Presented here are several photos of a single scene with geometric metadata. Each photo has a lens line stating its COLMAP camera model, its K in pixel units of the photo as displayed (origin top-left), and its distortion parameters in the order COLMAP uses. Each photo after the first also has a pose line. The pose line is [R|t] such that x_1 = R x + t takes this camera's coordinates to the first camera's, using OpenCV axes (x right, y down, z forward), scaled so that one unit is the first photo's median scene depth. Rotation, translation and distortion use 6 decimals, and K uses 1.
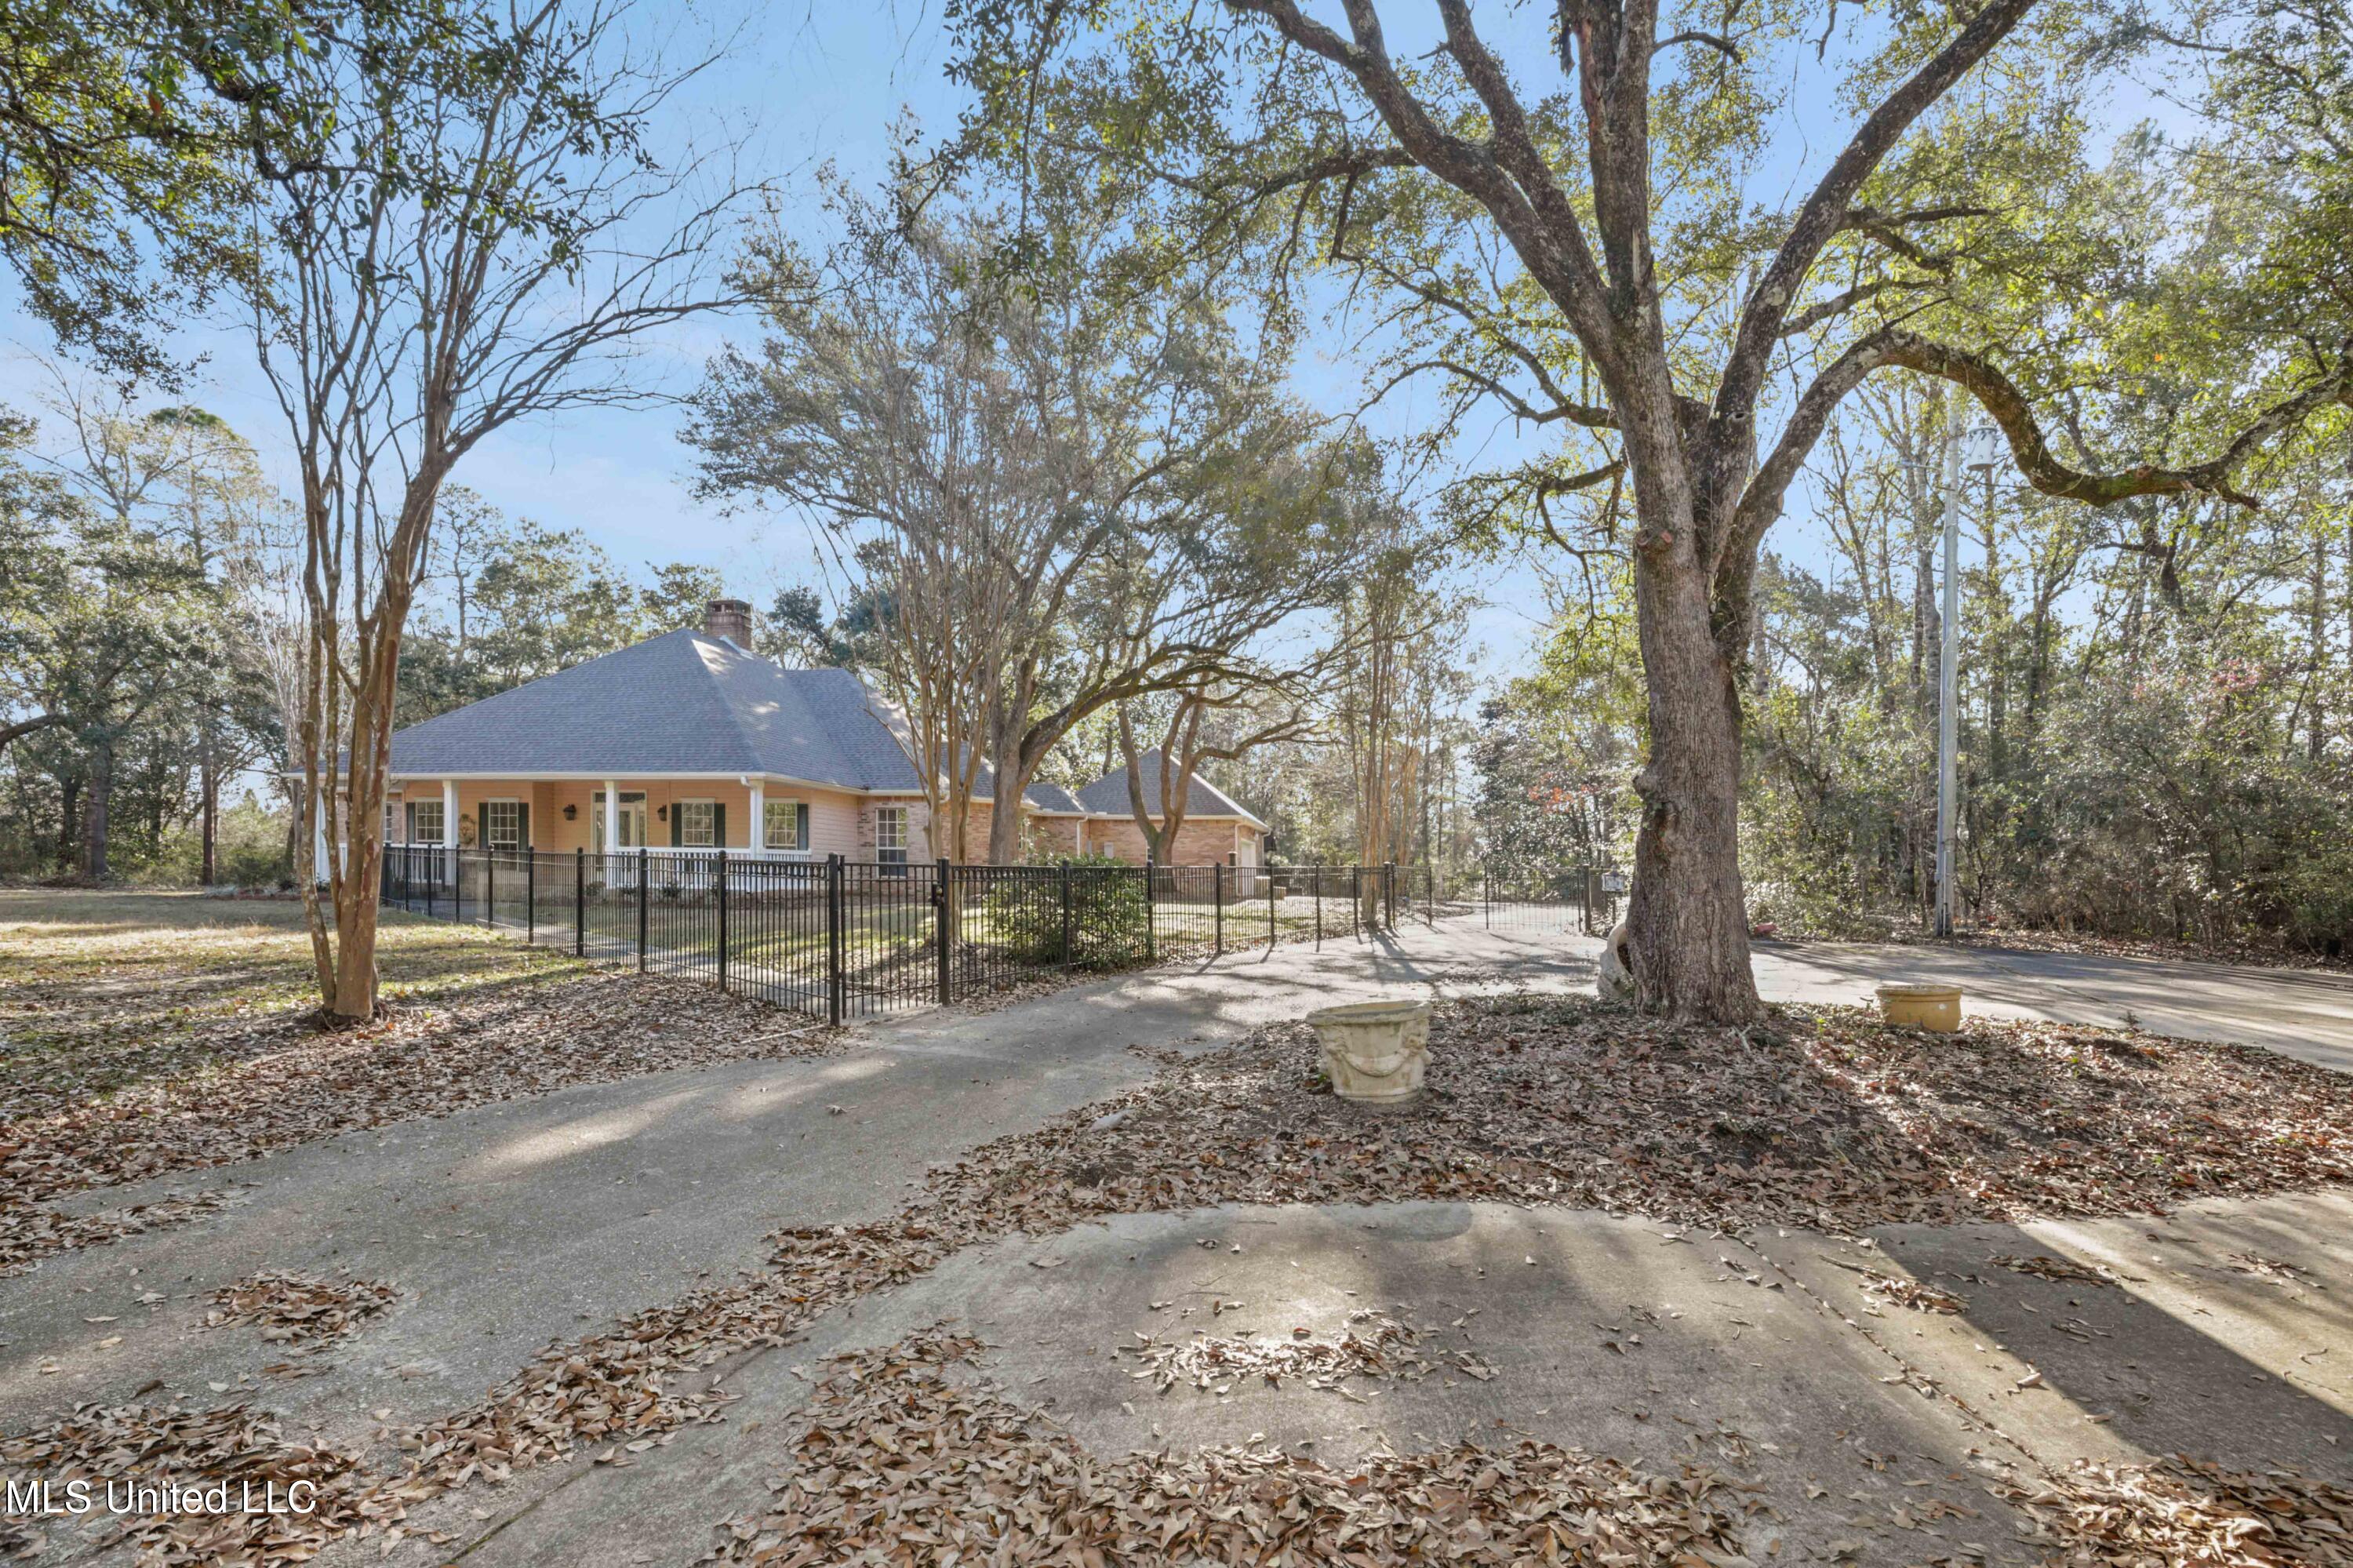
lens RADIAL K [[1086.3, 0, 1181.4], [0, 1086.3, 860.8], [0, 0, 1]] dist [-0.000591, -0.000092]
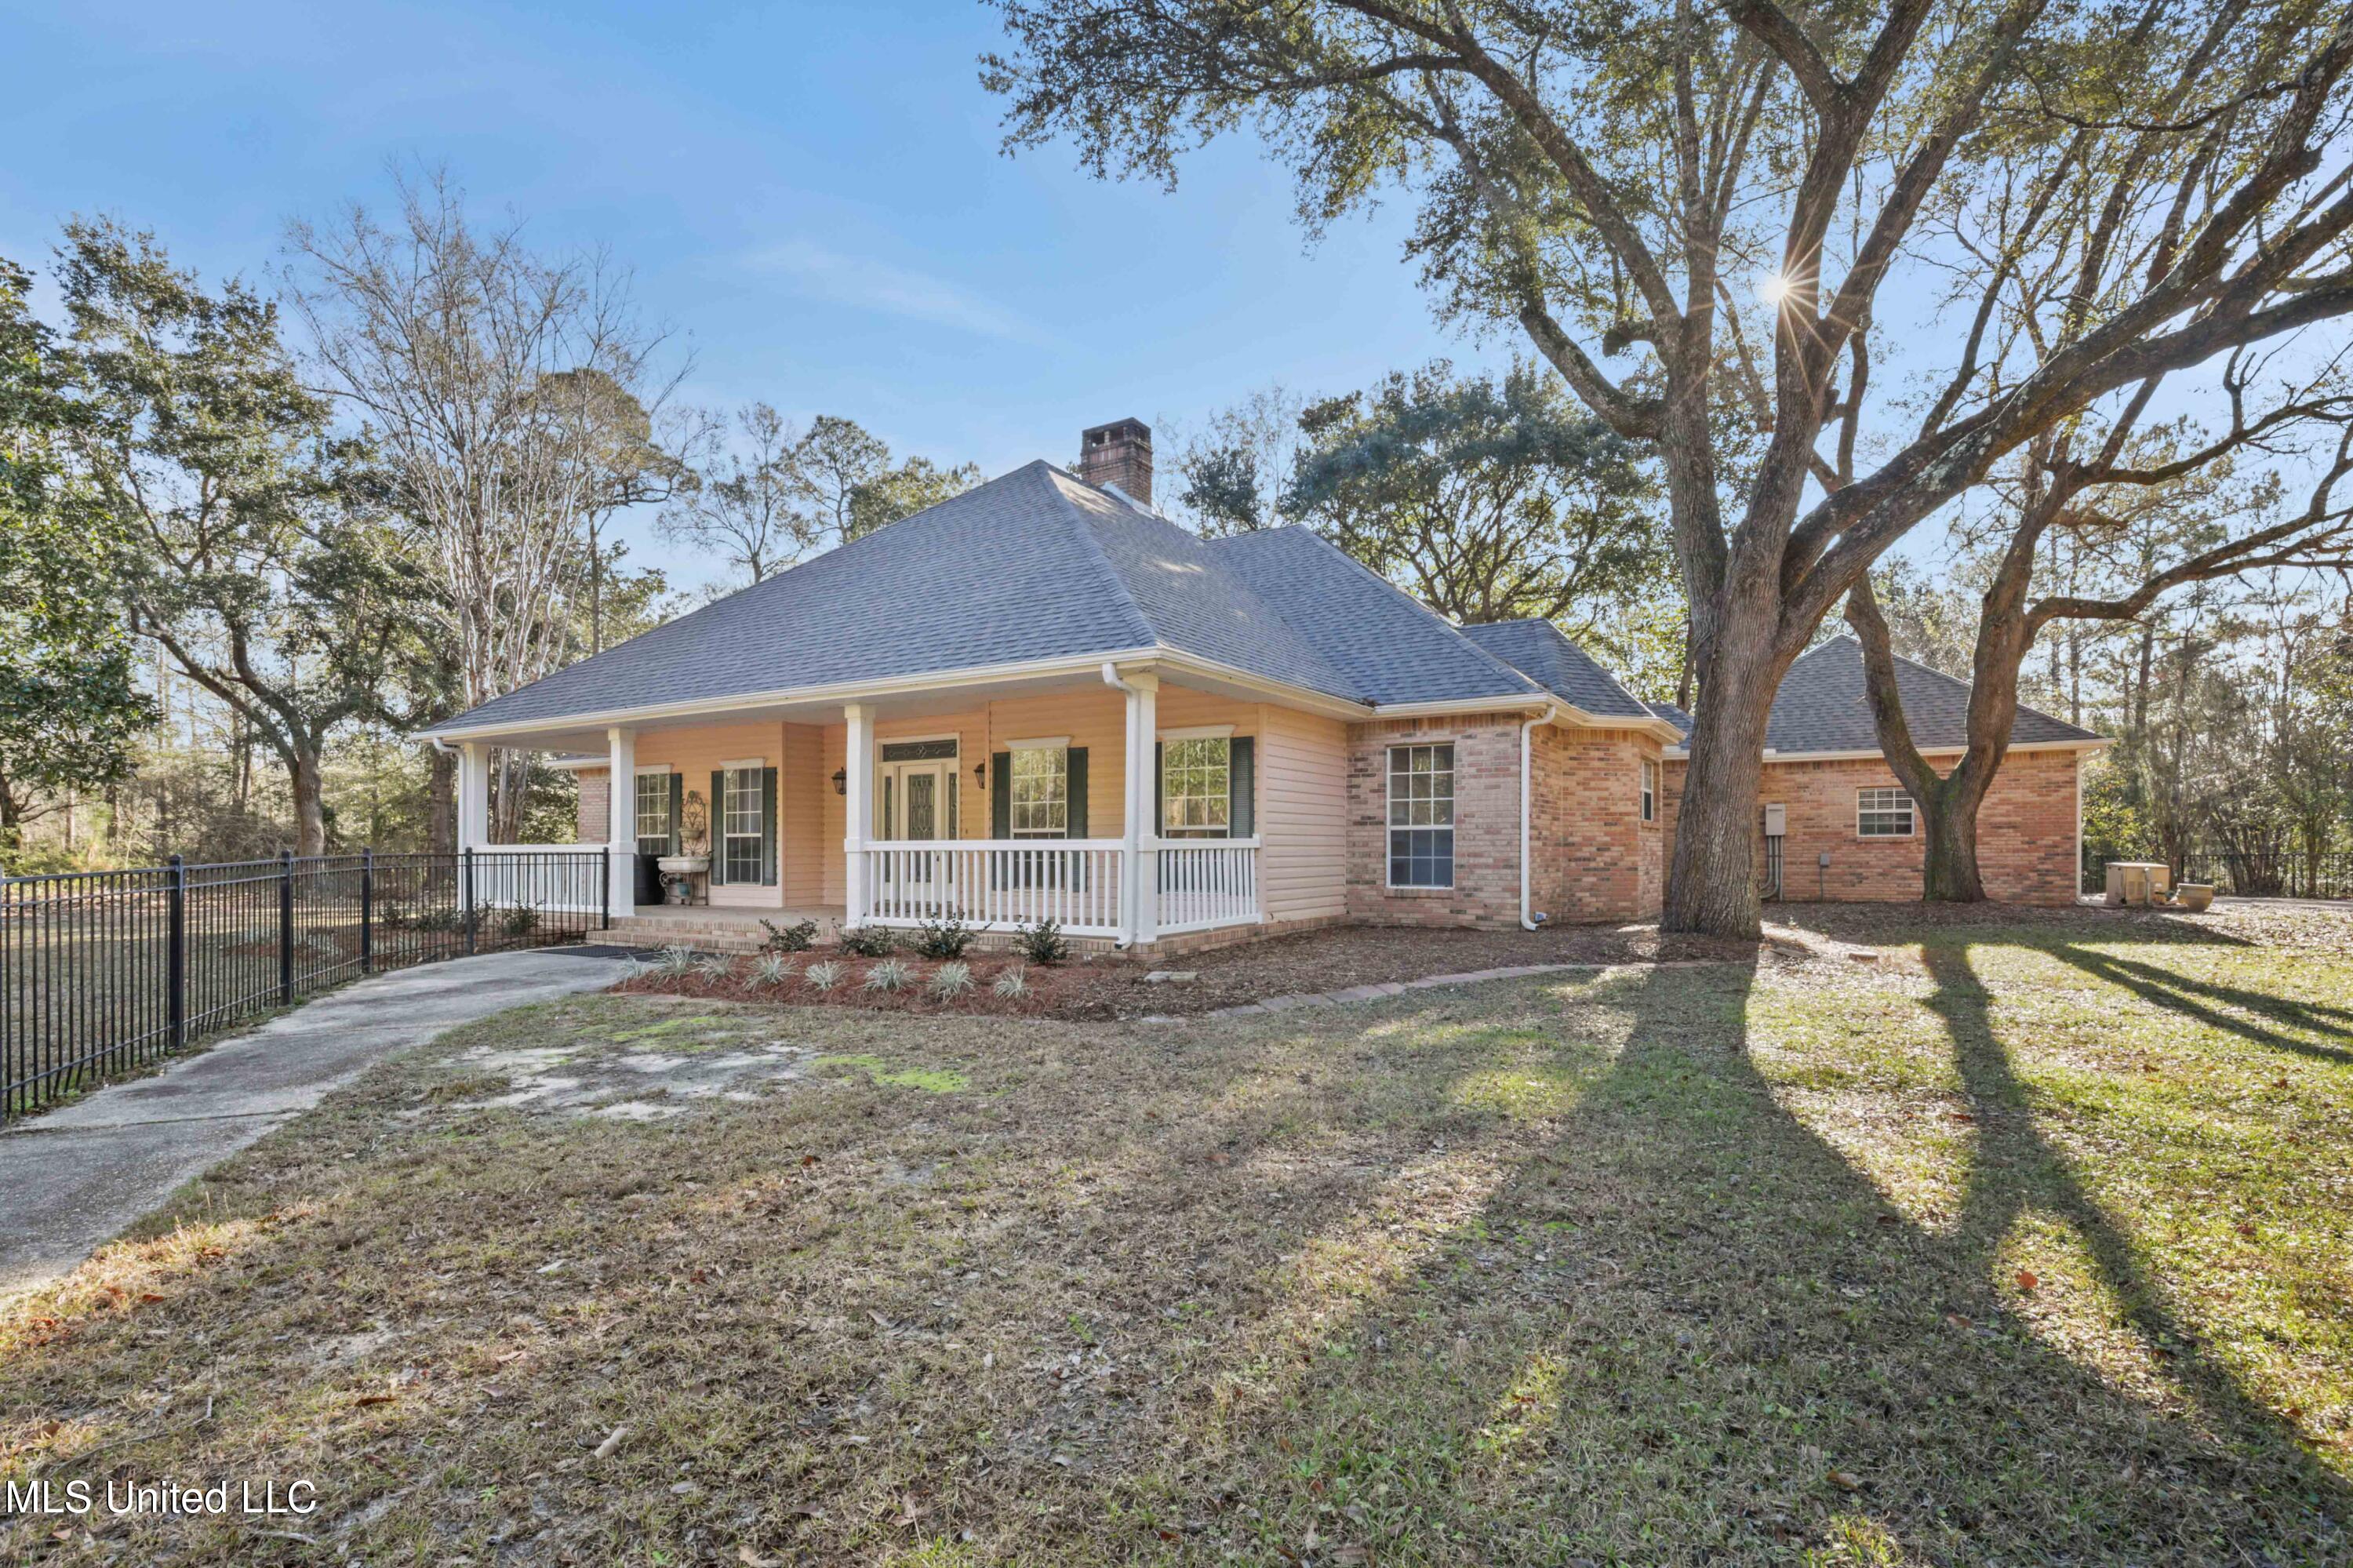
lens RADIAL K [[1086.3, 0, 1181.4], [0, 1086.3, 860.8], [0, 0, 1]] dist [-0.000591, -0.000092]
pose [[0.930154, -0.019136, -0.366671, -0.195792], [0.023958, 0.999676, 0.008603, -0.005164], [0.366388, -0.016787, 0.930311, 0.537903]]
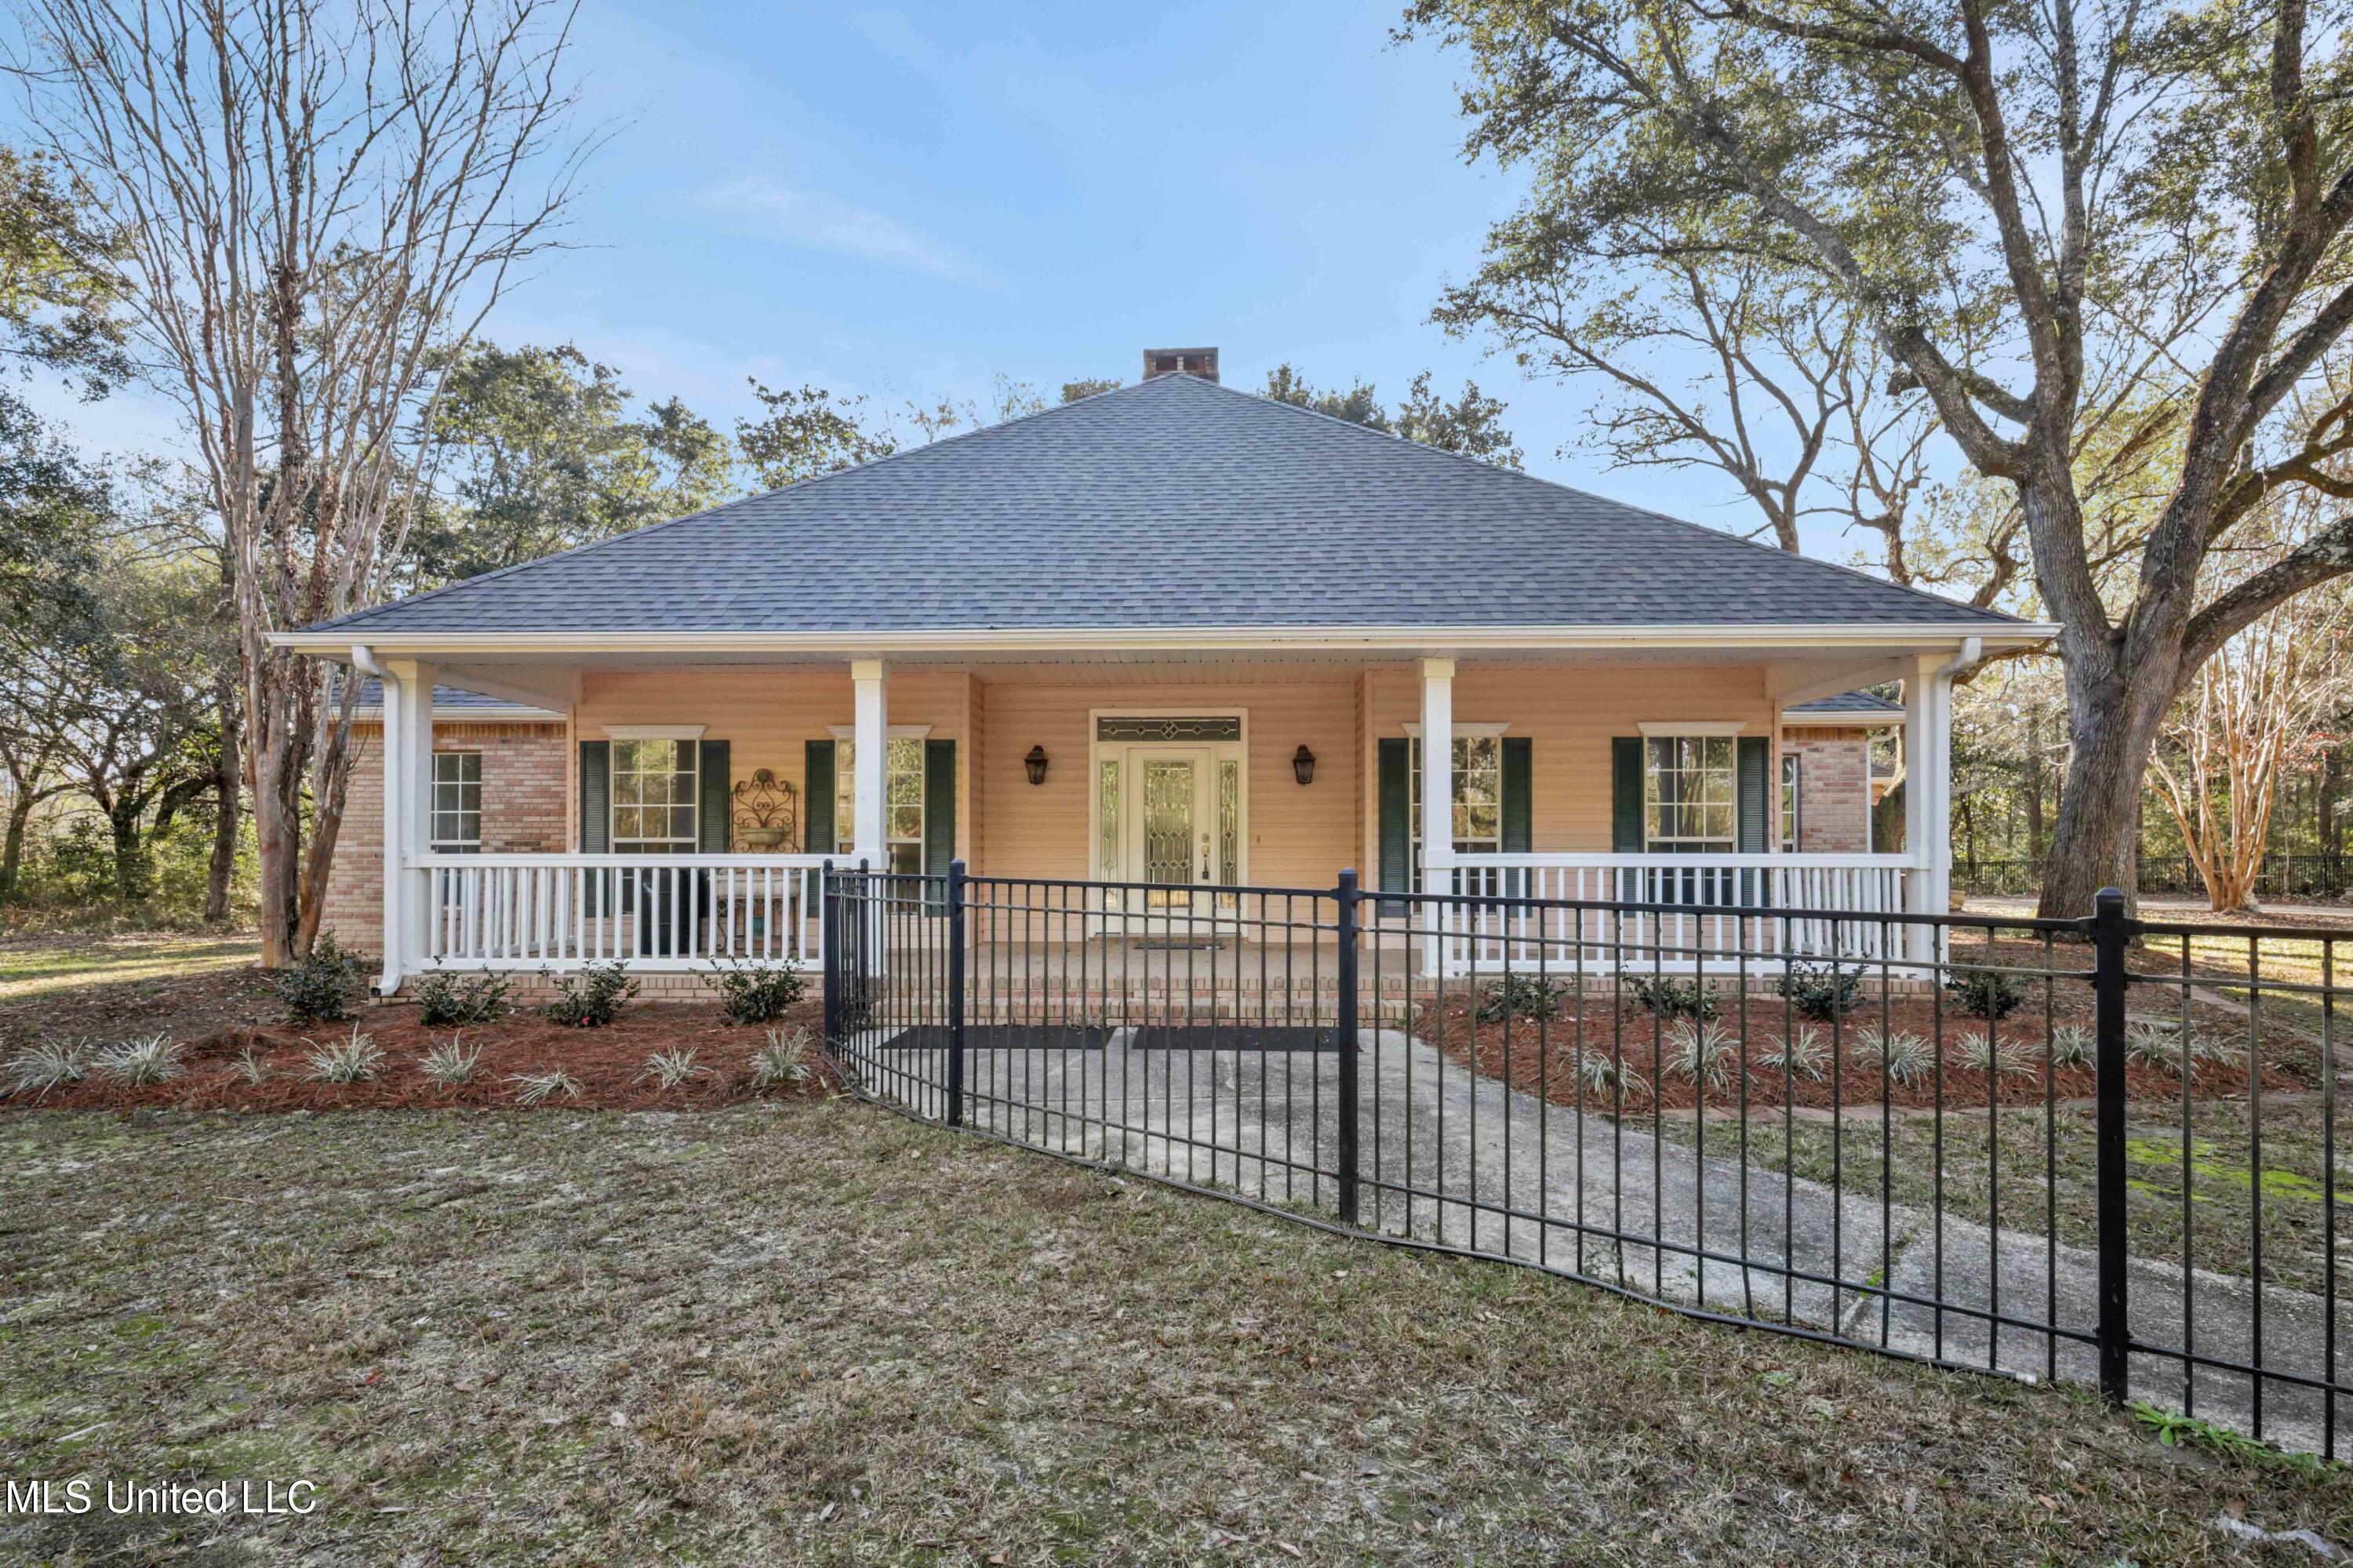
lens RADIAL K [[1086.3, 0, 1181.4], [0, 1086.3, 860.8], [0, 0, 1]] dist [-0.000591, -0.000092]
pose [[0.989112, -0.018717, 0.145968, -0.562178], [0.018408, 0.999825, 0.003465, -0.011924], [-0.146008, -0.000740, 0.989283, 0.603934]]
